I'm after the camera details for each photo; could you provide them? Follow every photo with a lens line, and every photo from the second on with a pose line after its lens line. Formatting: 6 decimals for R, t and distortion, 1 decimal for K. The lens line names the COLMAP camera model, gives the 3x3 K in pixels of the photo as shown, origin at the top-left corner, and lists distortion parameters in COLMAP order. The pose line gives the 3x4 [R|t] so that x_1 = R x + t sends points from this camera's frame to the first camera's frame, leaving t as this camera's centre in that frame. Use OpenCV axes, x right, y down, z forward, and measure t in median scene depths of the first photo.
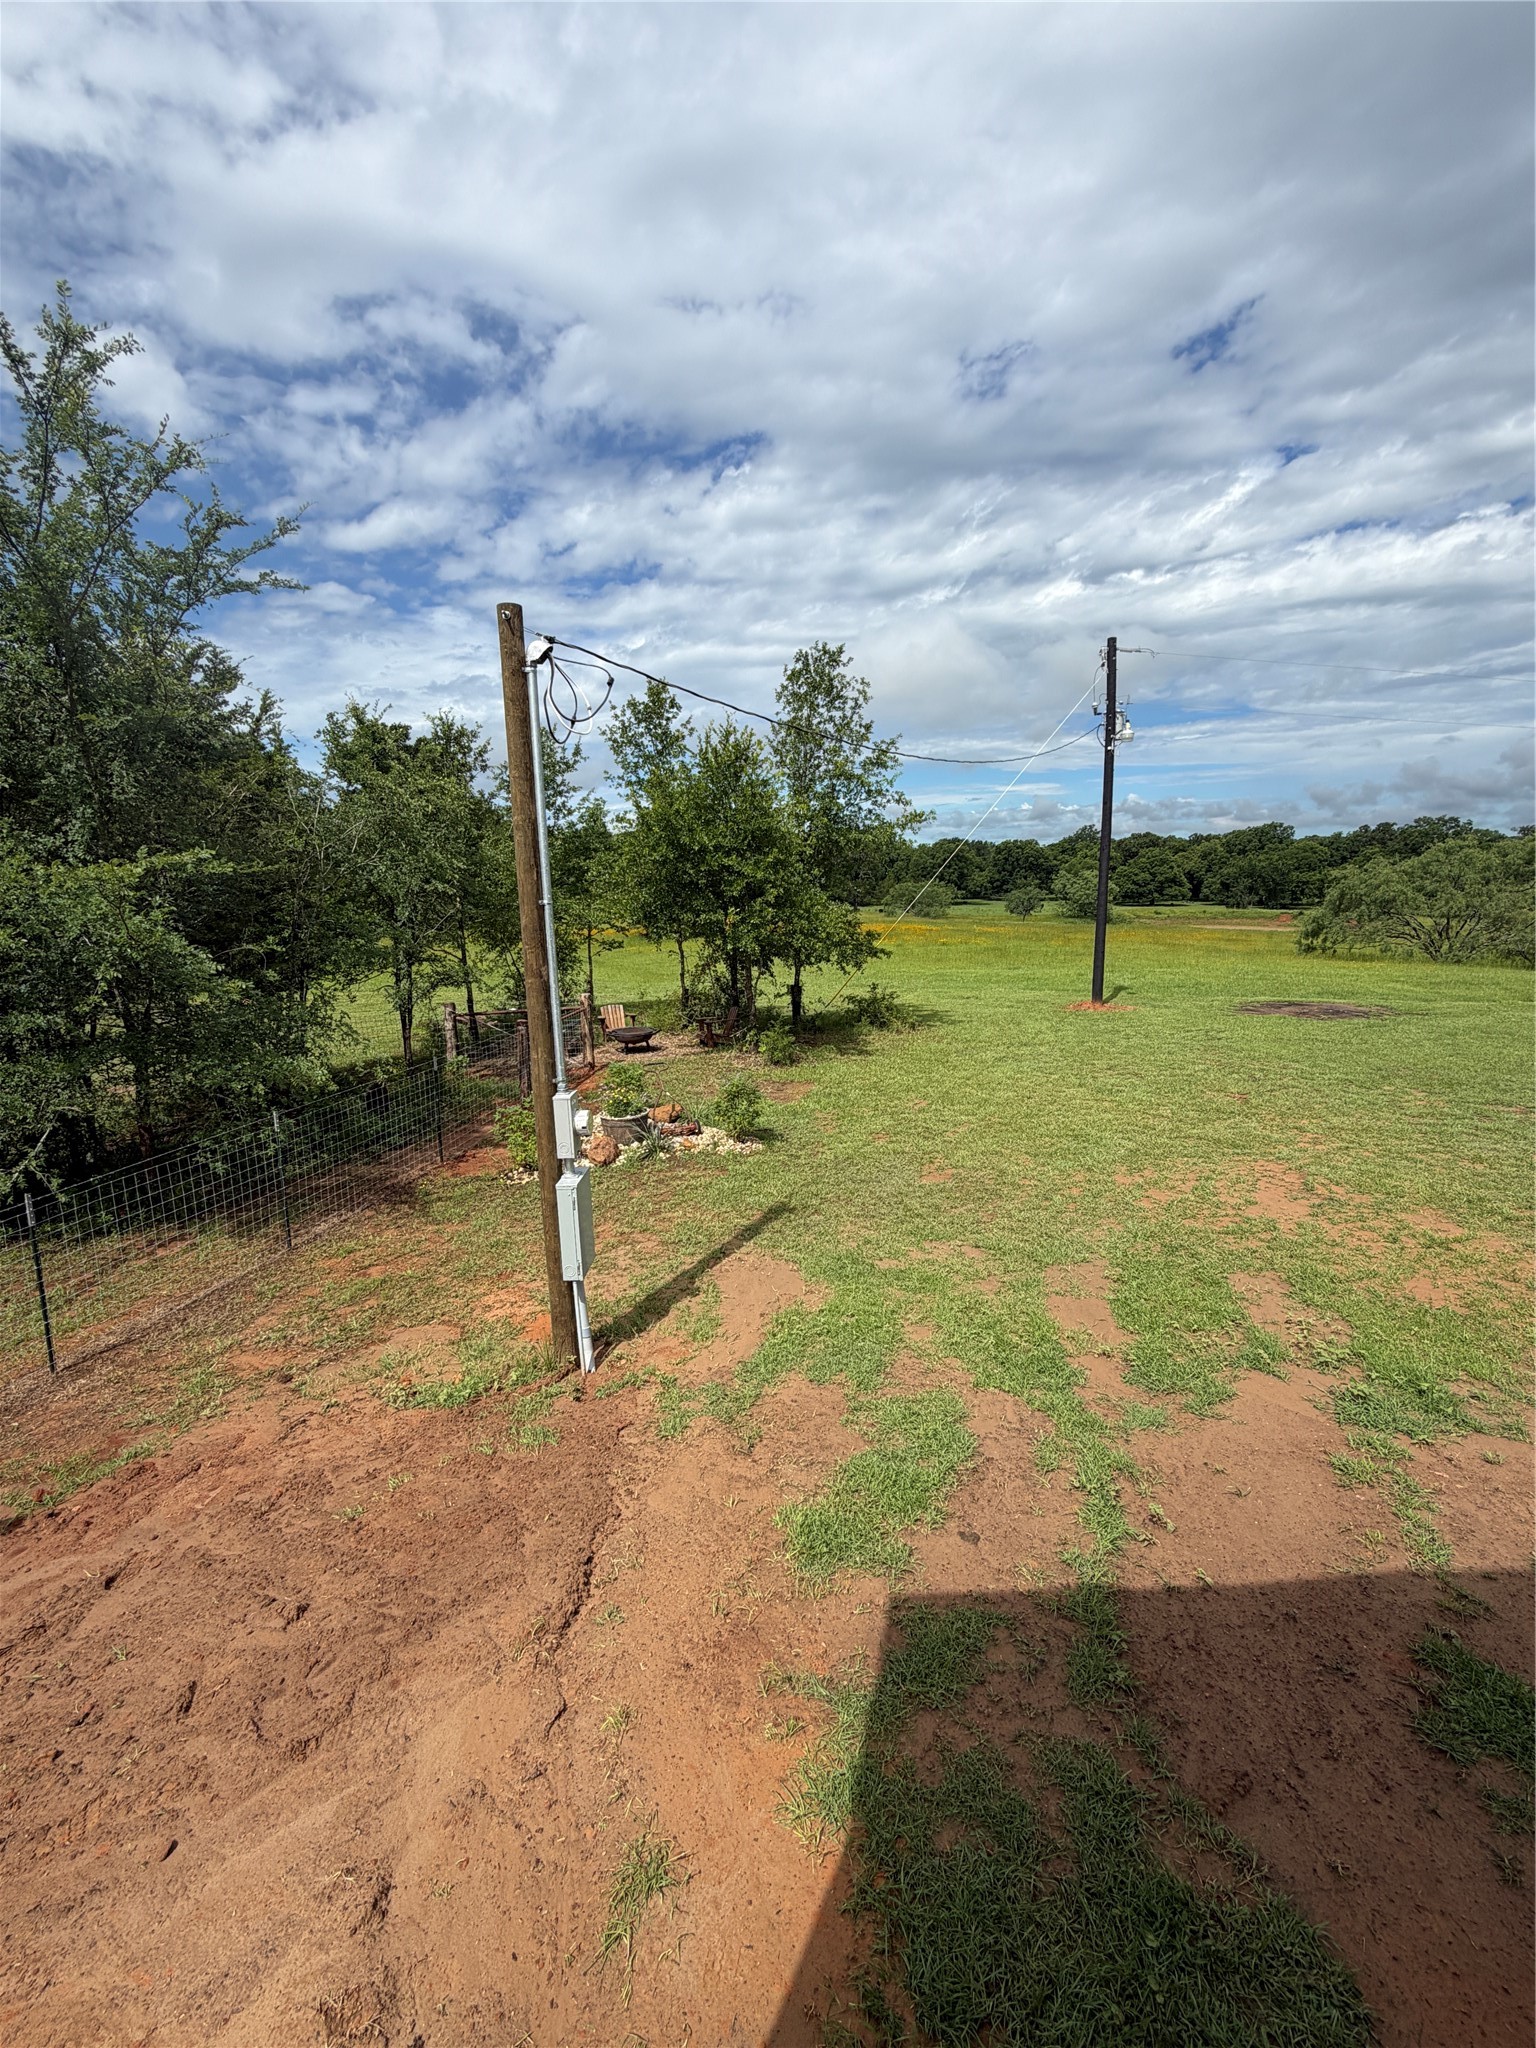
lens RADIAL K [[906.5, 0, 759.4], [0, 906.5, 1026.3], [0, 0, 1]] dist [-0.008144, 0.002230]
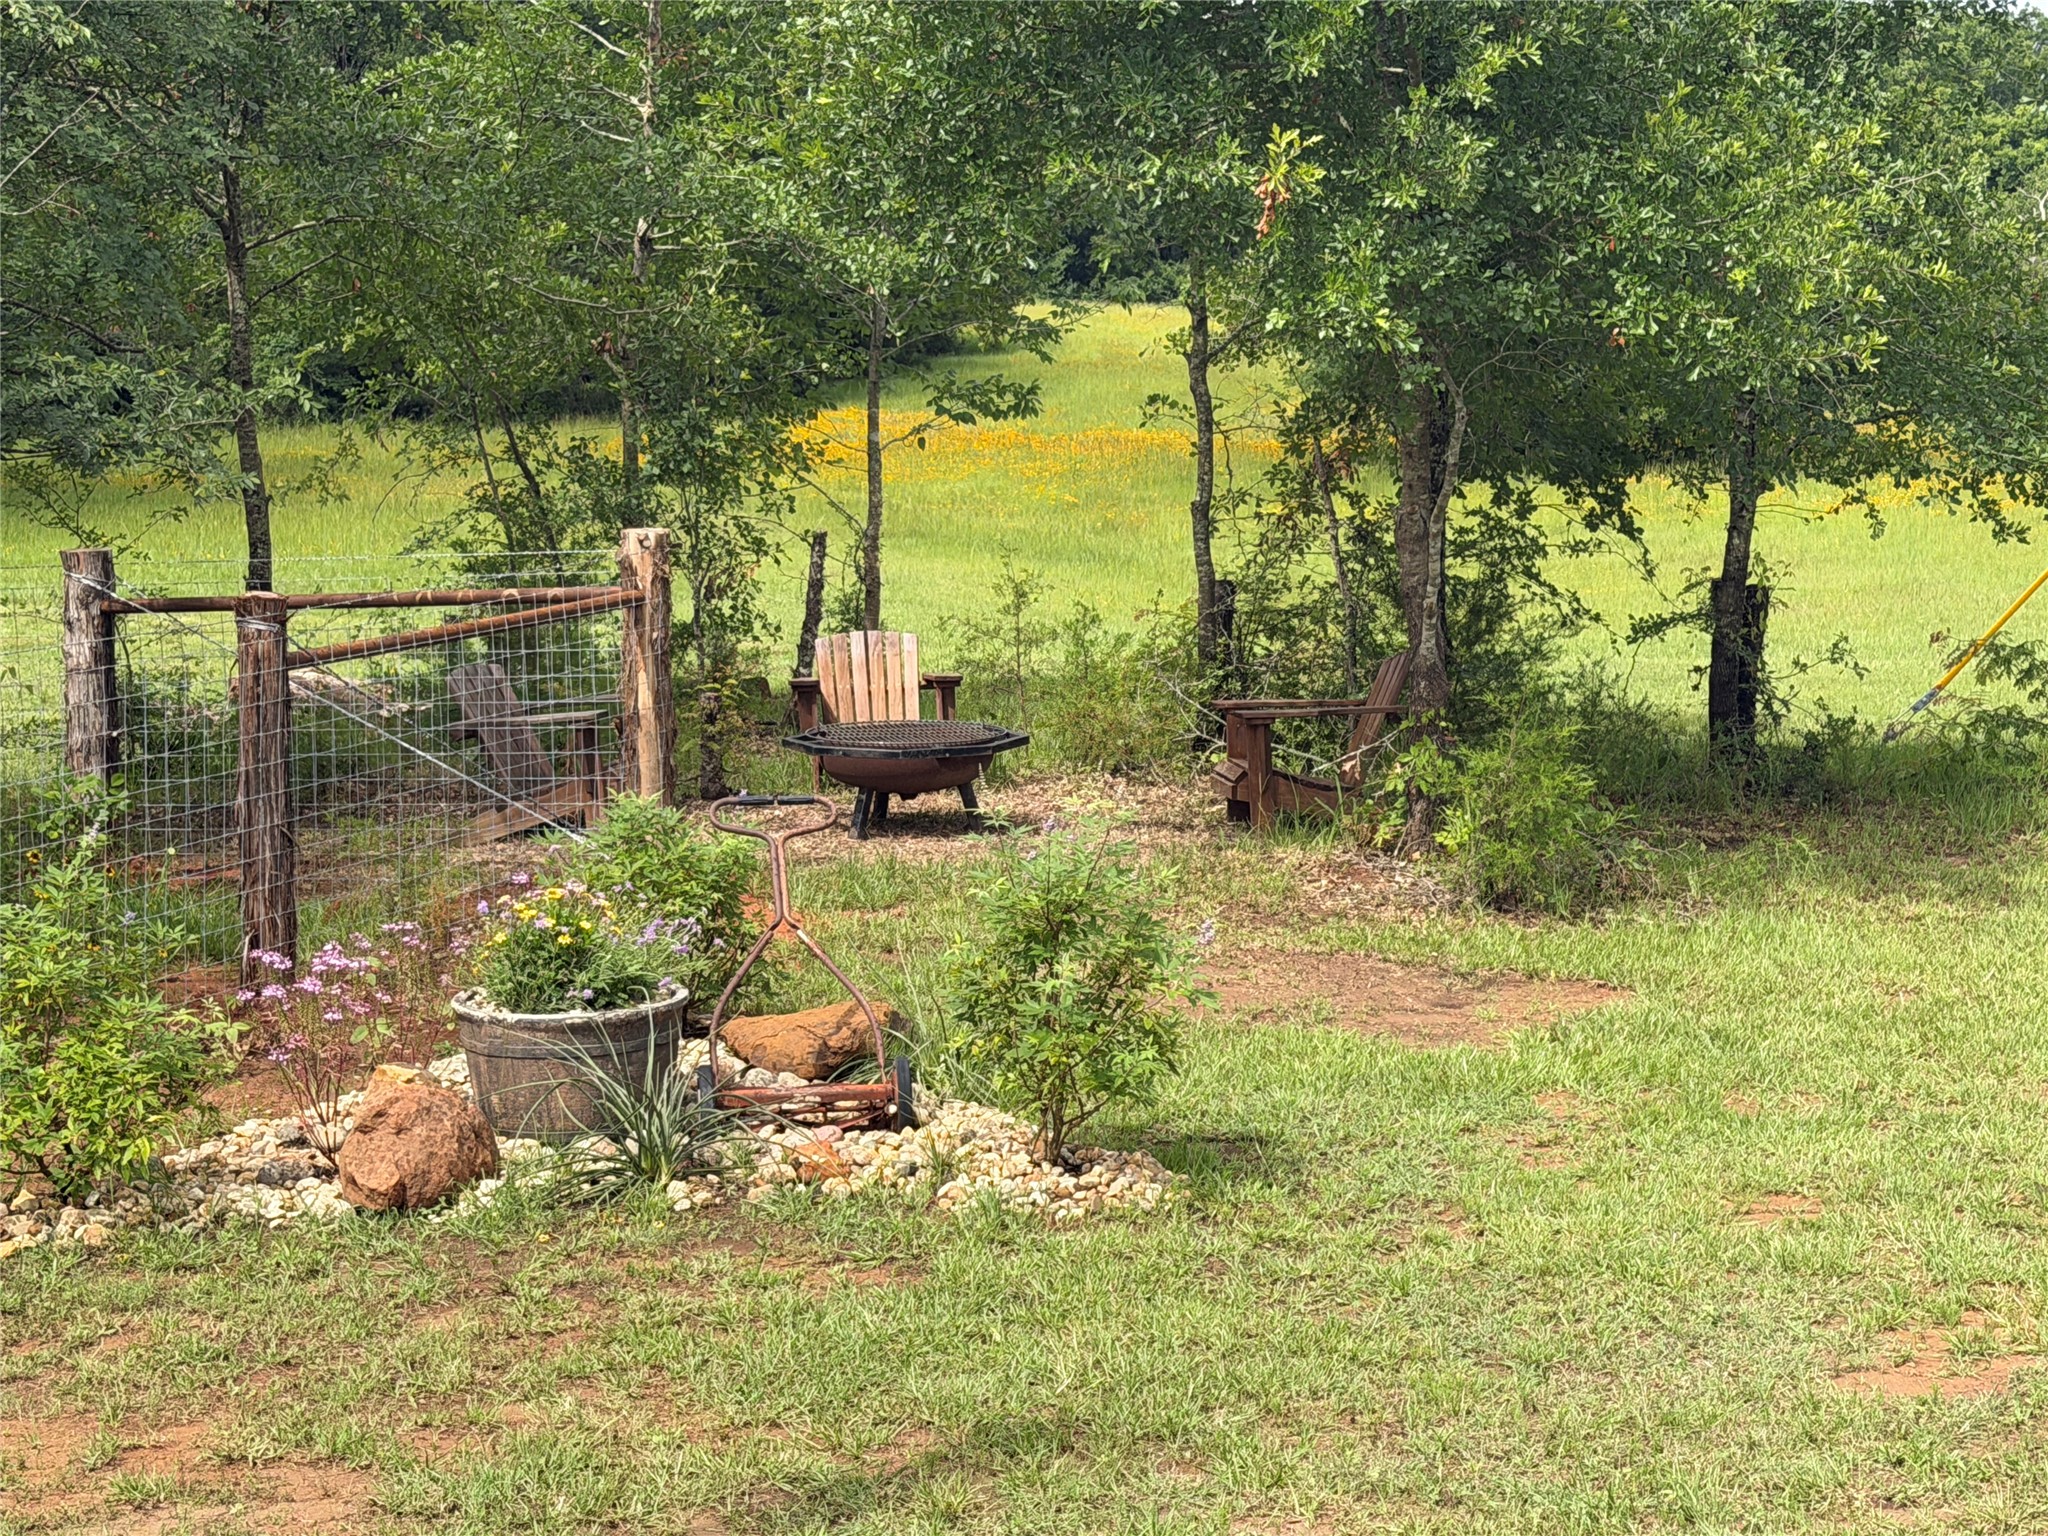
lens RADIAL K [[4097.8, 0, 1029.6], [0, 4097.8, 777.7], [0, 0, 1]] dist [0.143675, 0.000000]
pose [[0.970387, 0.053477, -0.235562, 0.111139], [-0.062663, 0.997532, -0.031679, 0.040931], [0.233286, 0.045502, 0.971343, 0.049052]]
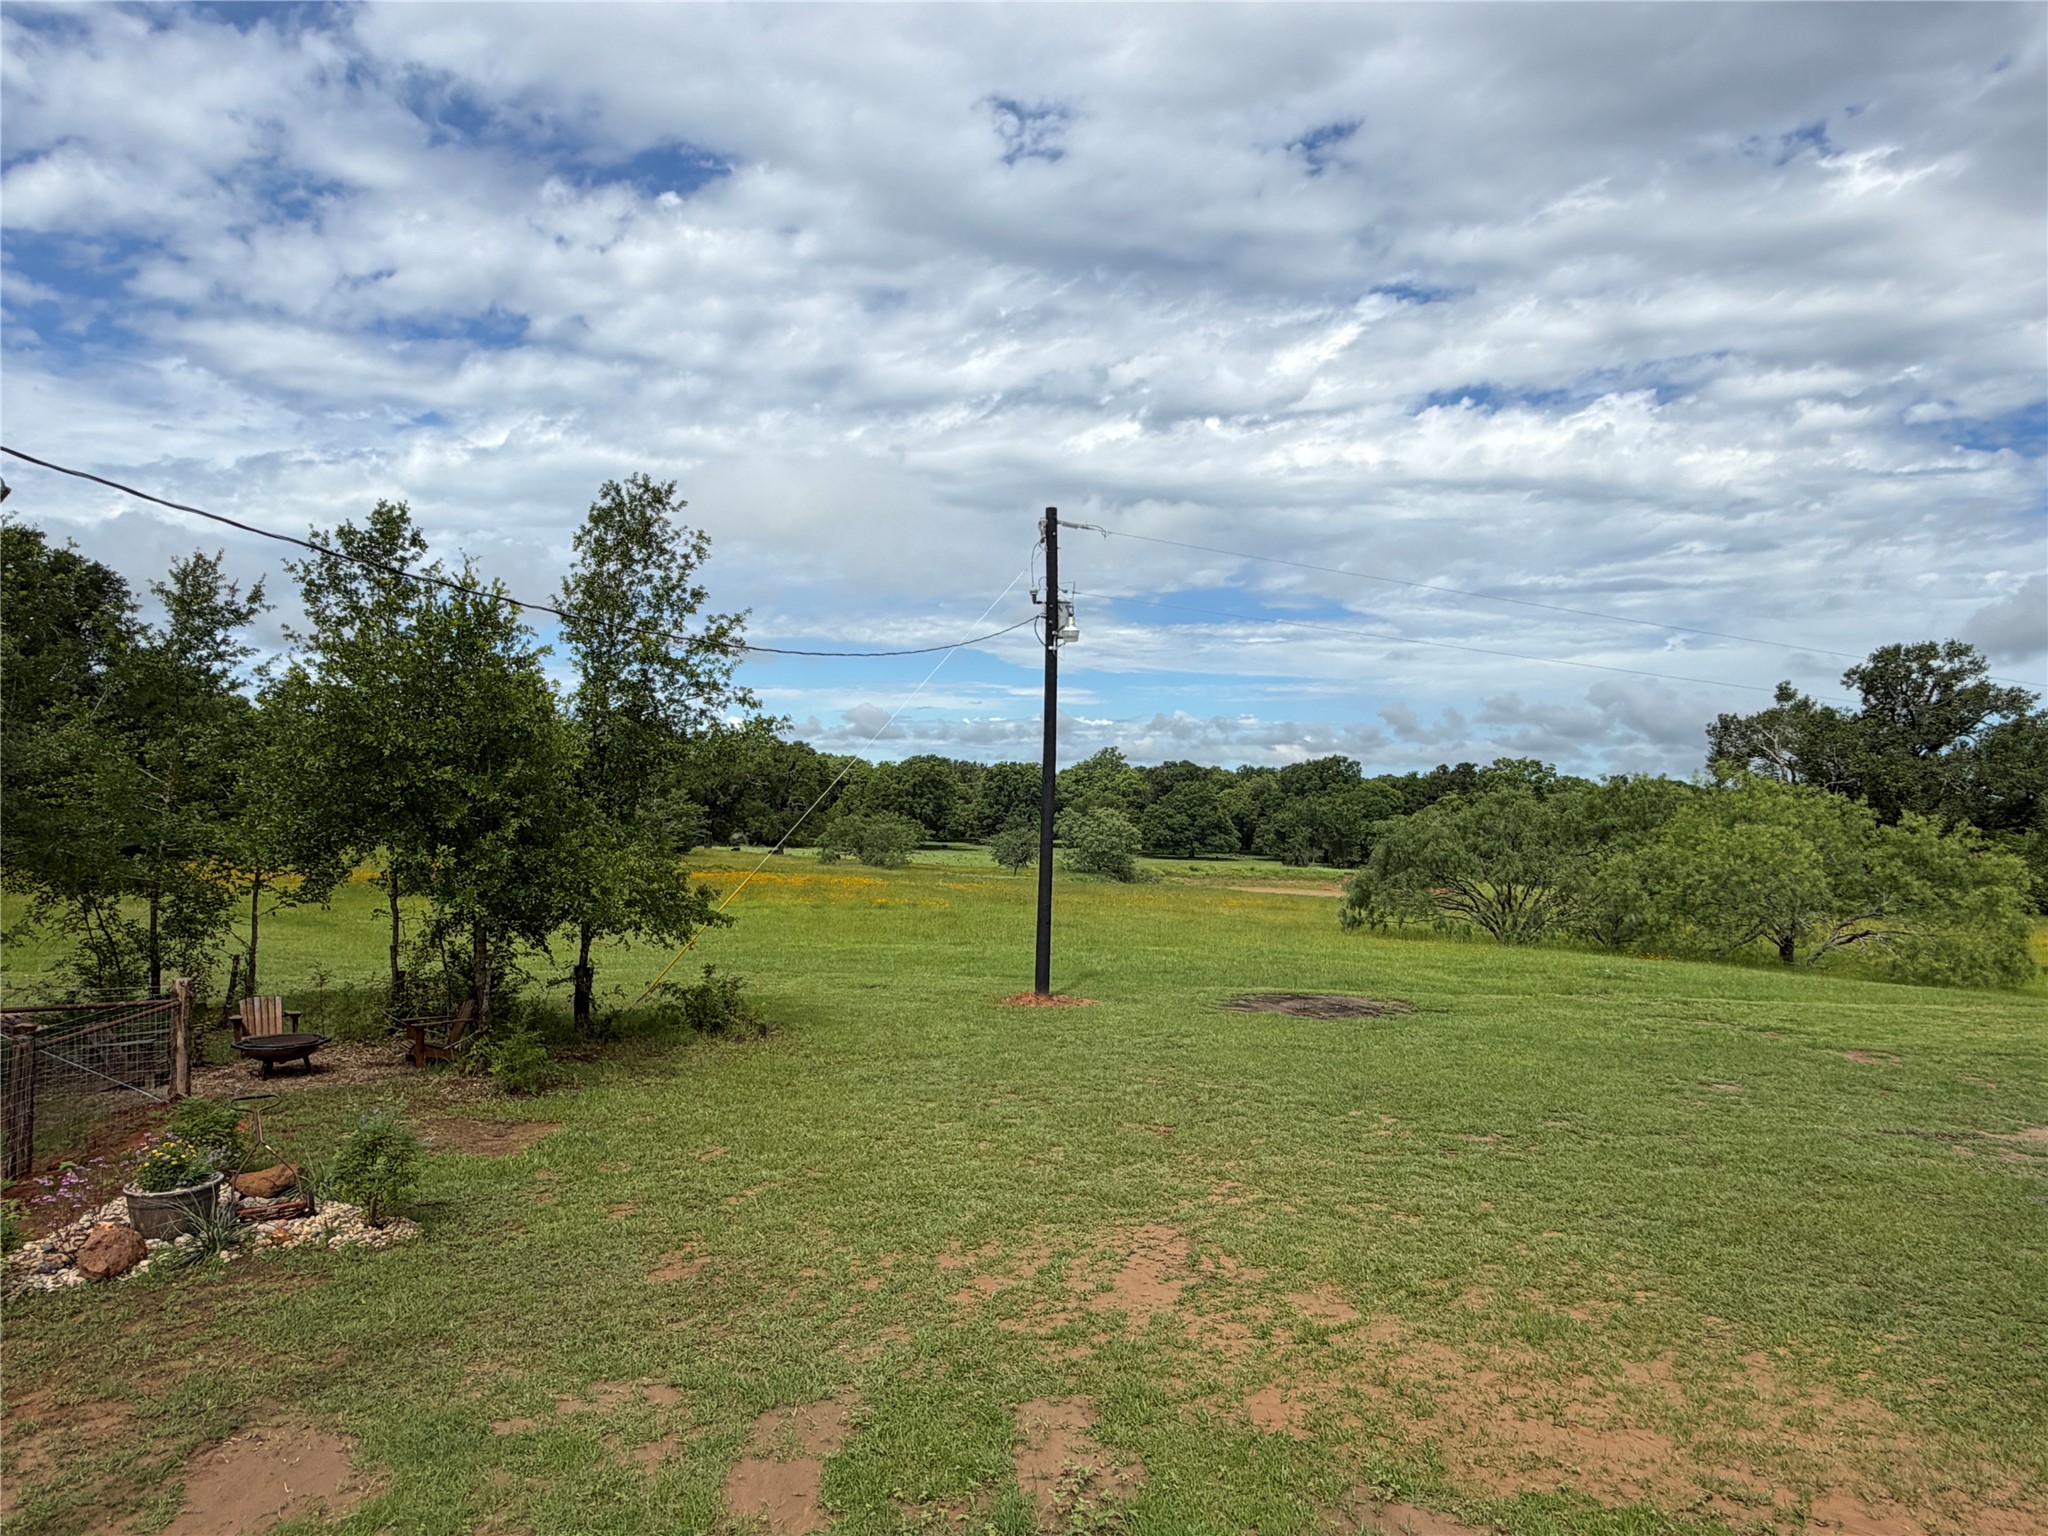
lens RADIAL K [[1337.5, 0, 1023.2], [0, 1337.5, 770.1], [0, 0, 1]] dist [-0.005271, 0.007554]
pose [[0.963319, 0.047224, 0.264171, 0.087105], [0.003446, 0.982137, -0.188134, -0.002320], [-0.268337, 0.182143, 0.945949, -0.016839]]
